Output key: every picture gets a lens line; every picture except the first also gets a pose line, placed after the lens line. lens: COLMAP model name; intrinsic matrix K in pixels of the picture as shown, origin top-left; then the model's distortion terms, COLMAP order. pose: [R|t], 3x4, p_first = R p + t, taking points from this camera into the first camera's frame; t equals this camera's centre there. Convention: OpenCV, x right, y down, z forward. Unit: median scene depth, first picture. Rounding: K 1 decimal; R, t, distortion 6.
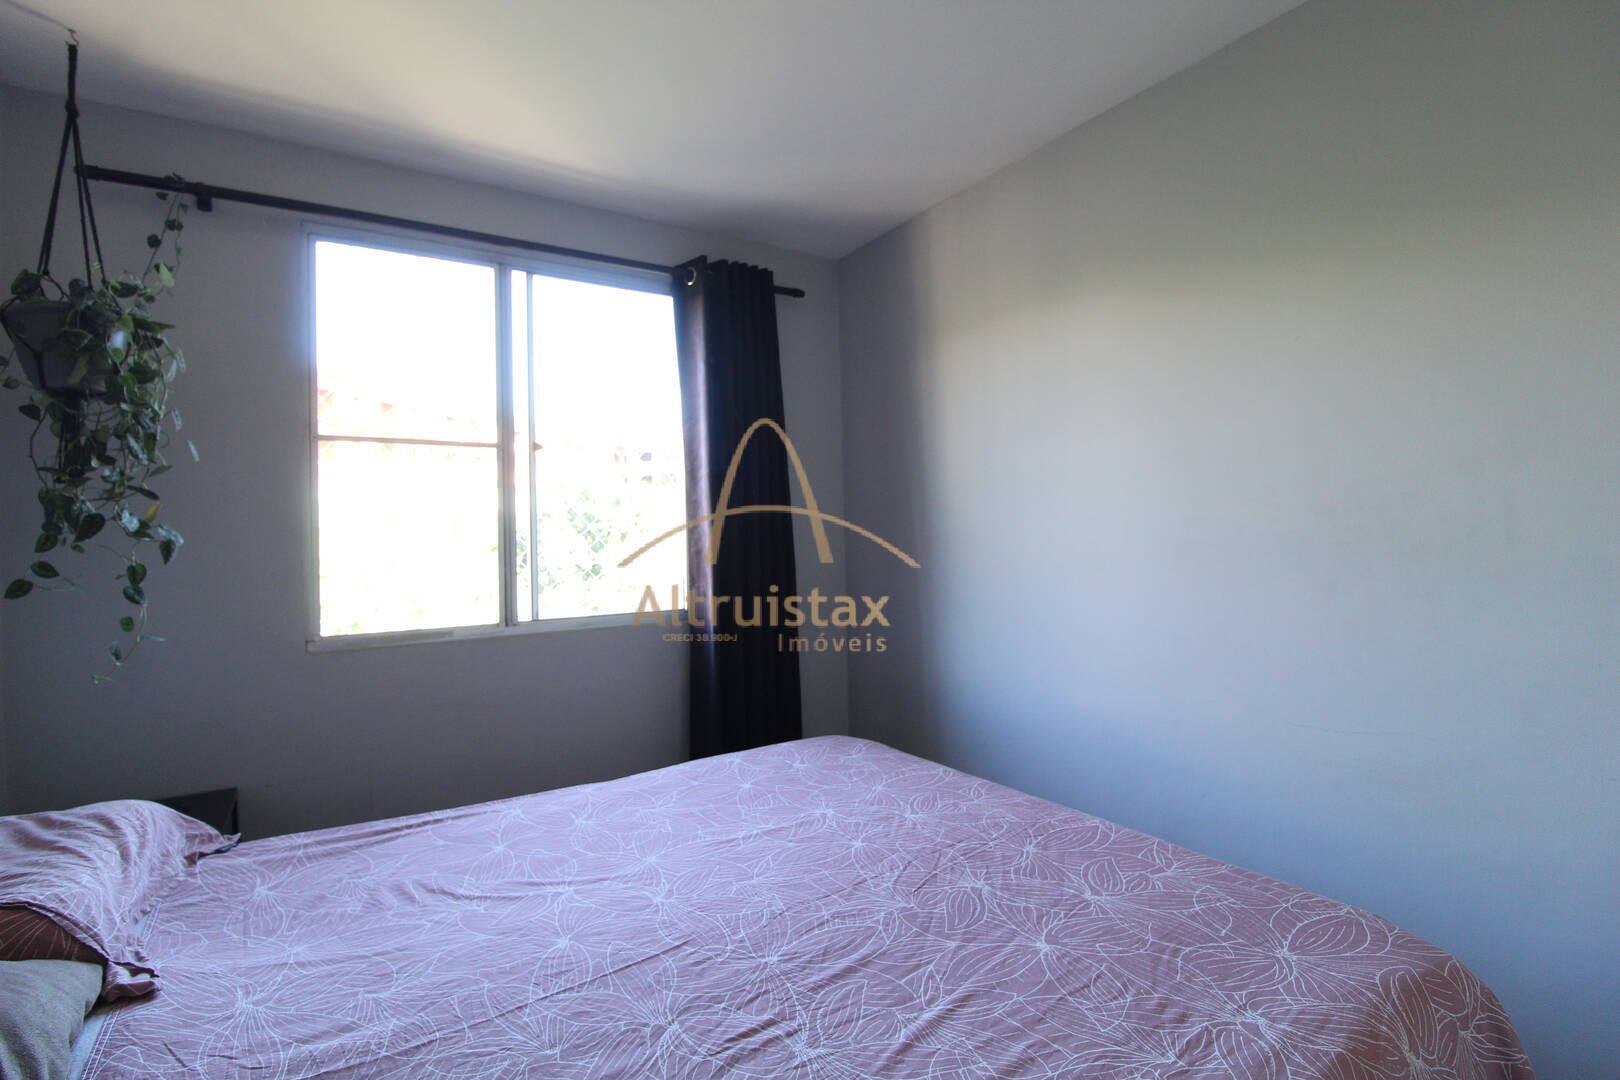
lens RADIAL K [[750.8, 0, 811.1], [0, 750.8, 530.0], [0, 0, 1]] dist [-0.001375, -0.012560]
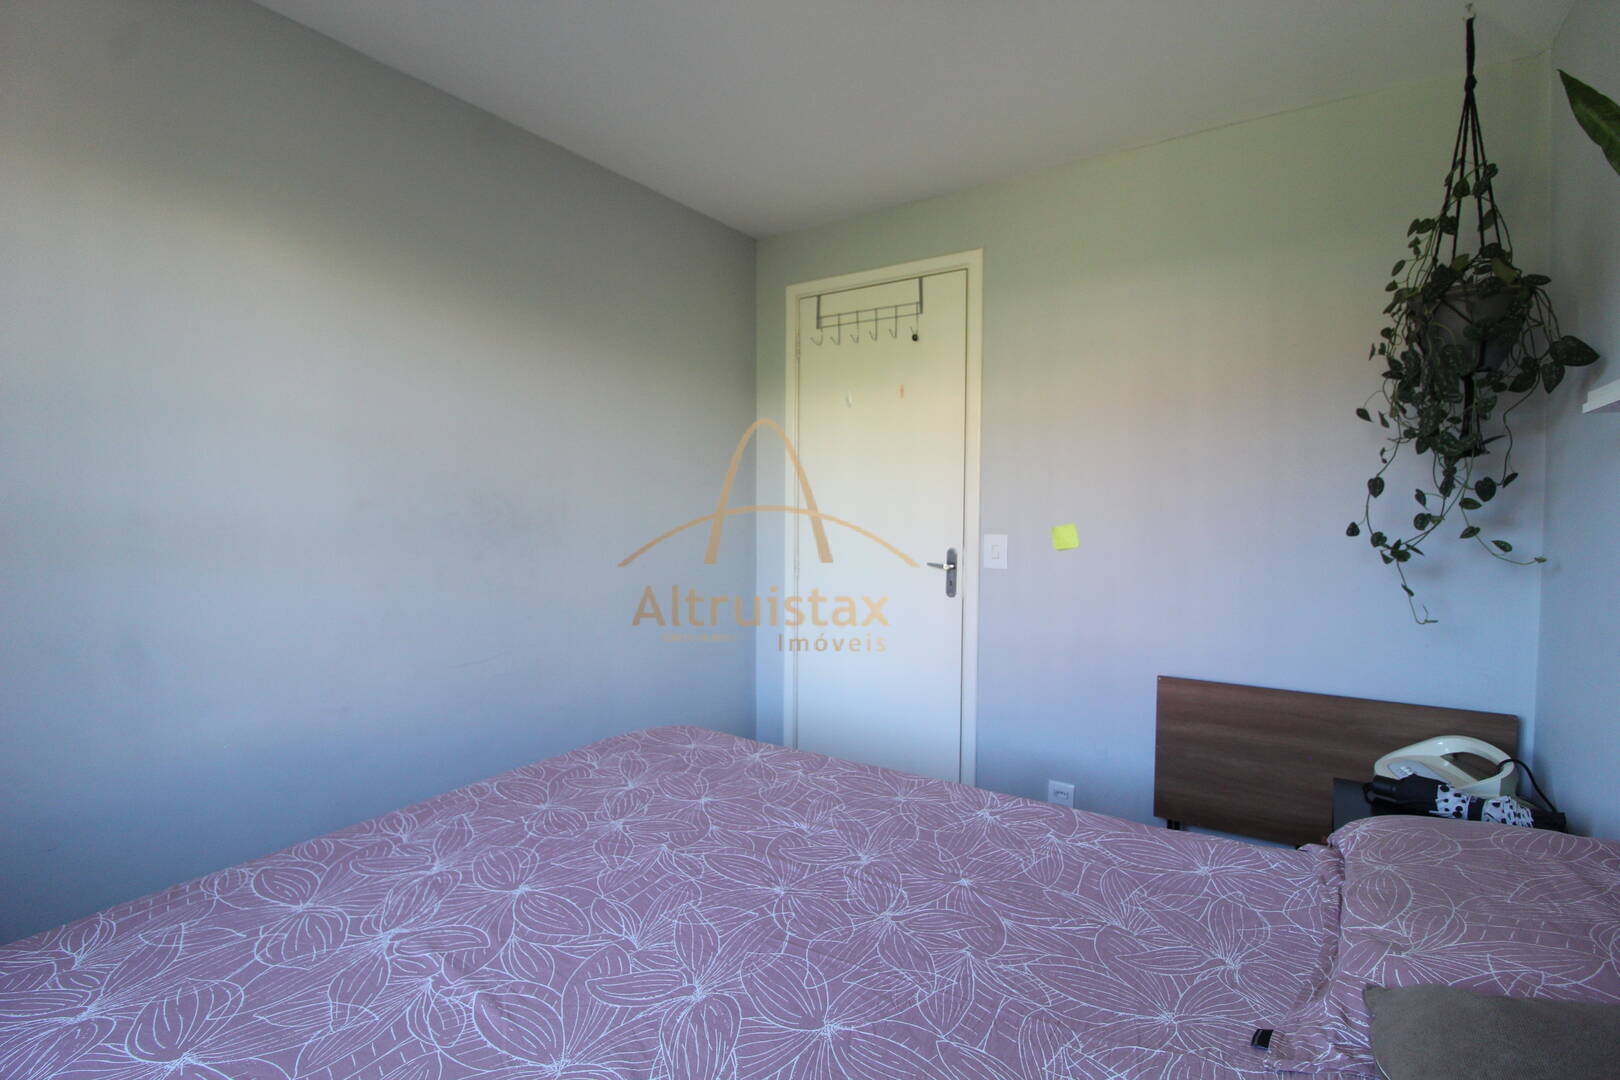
lens RADIAL K [[750.8, 0, 811.1], [0, 750.8, 530.0], [0, 0, 1]] dist [-0.001375, -0.012560]
pose [[-0.404827, -0.006109, 0.914373, -0.768633], [0.003659, 0.999959, 0.008301, 0.021882], [-0.914386, 0.006706, -0.404788, 0.993234]]
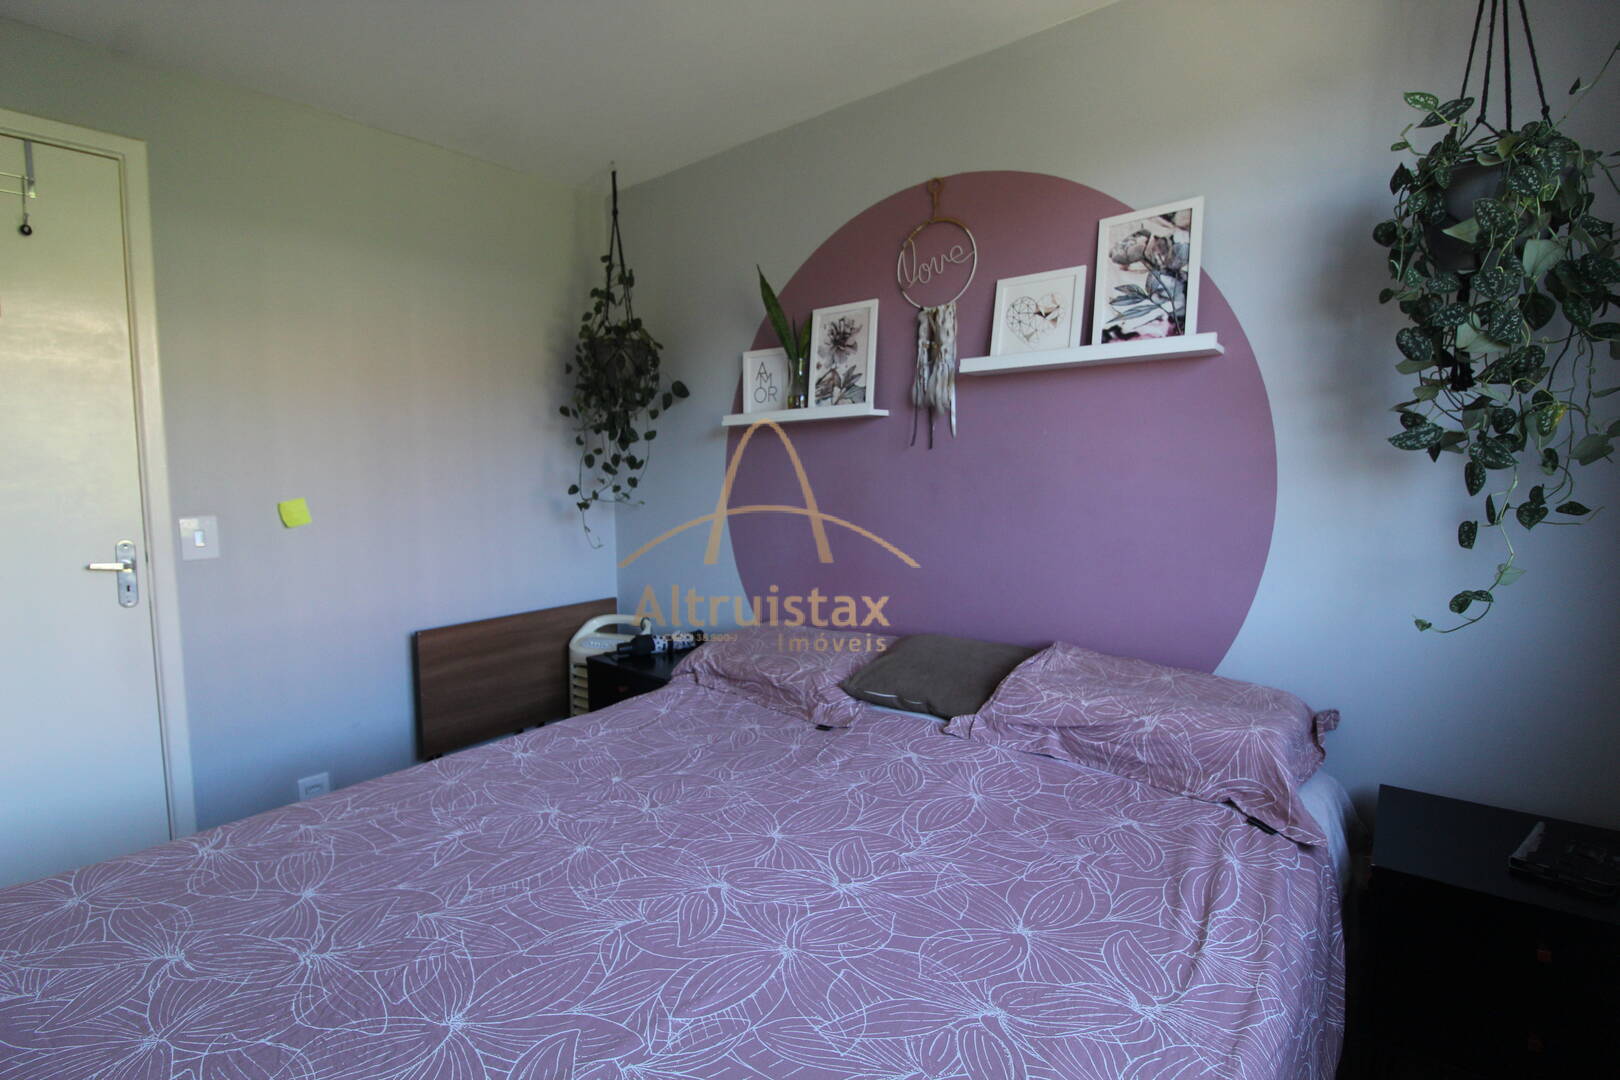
lens RADIAL K [[750.8, 0, 811.1], [0, 750.8, 530.0], [0, 0, 1]] dist [-0.001375, -0.012560]
pose [[-0.948012, 0.061734, -0.312188, -0.040848], [0.035539, 0.995405, 0.088917, -0.007074], [0.316243, 0.073199, -0.945850, 1.541879]]
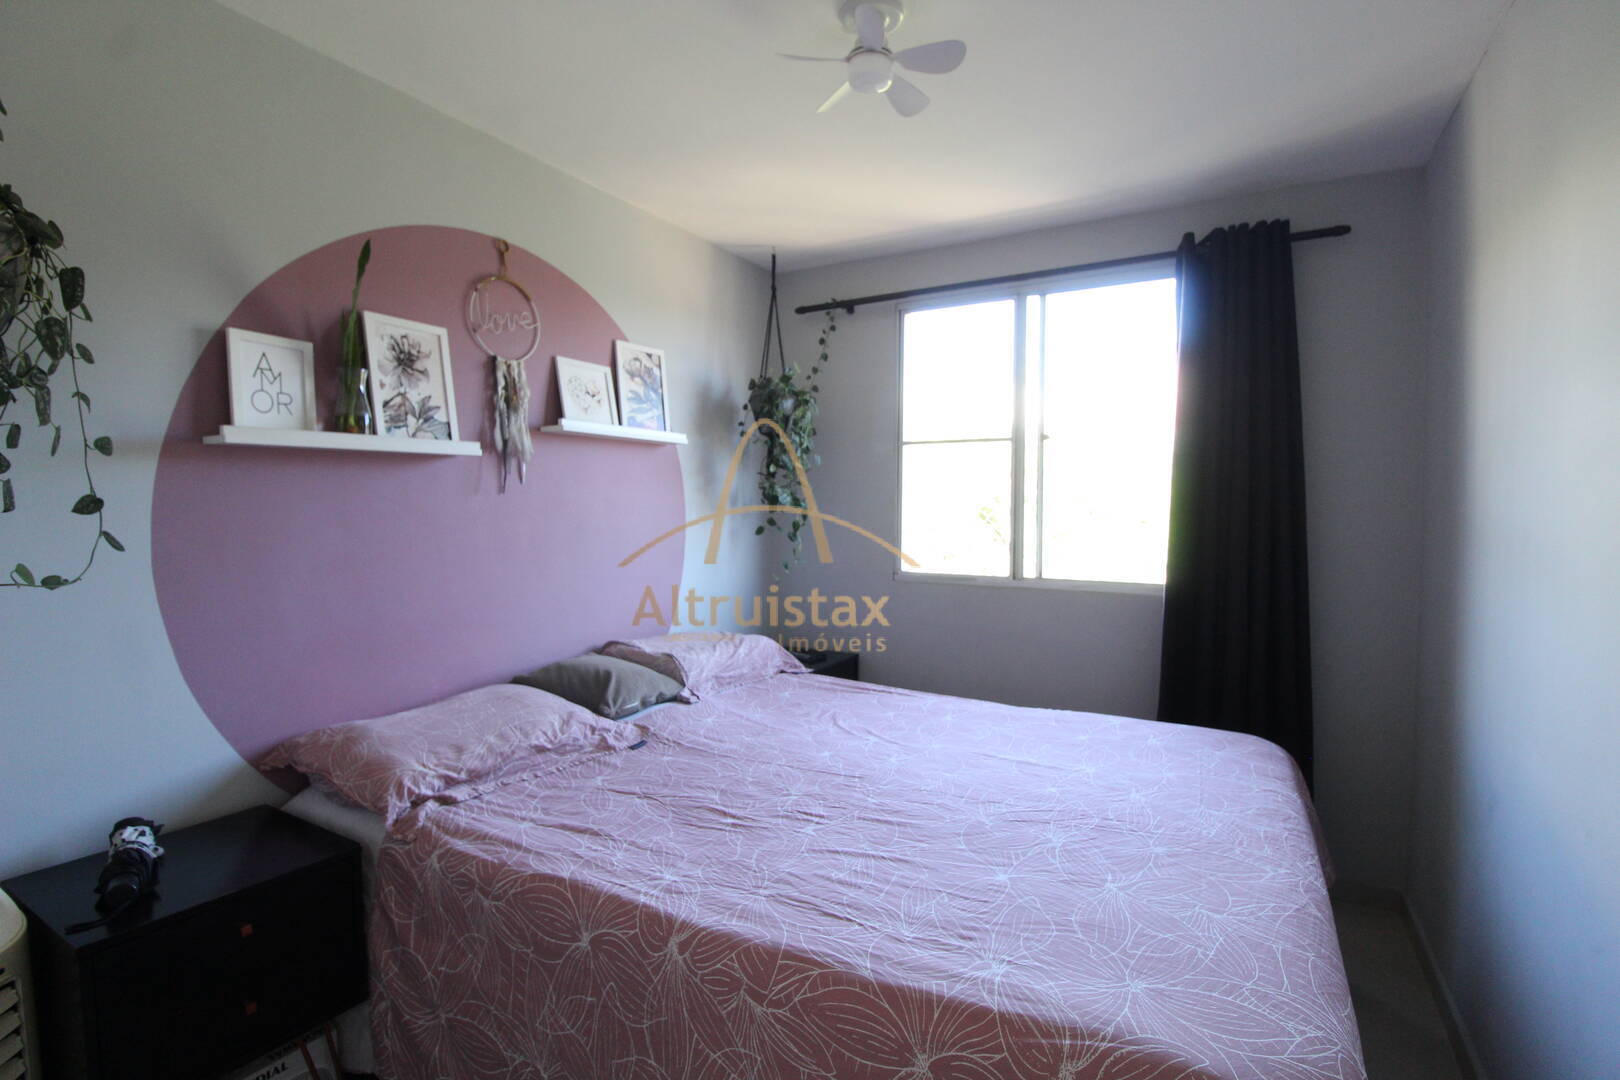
lens RADIAL K [[750.8, 0, 811.1], [0, 750.8, 530.0], [0, 0, 1]] dist [-0.001375, -0.012560]
pose [[0.465970, 0.052144, -0.883263, 0.847495], [-0.006684, 0.998441, 0.055418, -0.038908], [0.884776, -0.019920, 0.465592, 0.139026]]
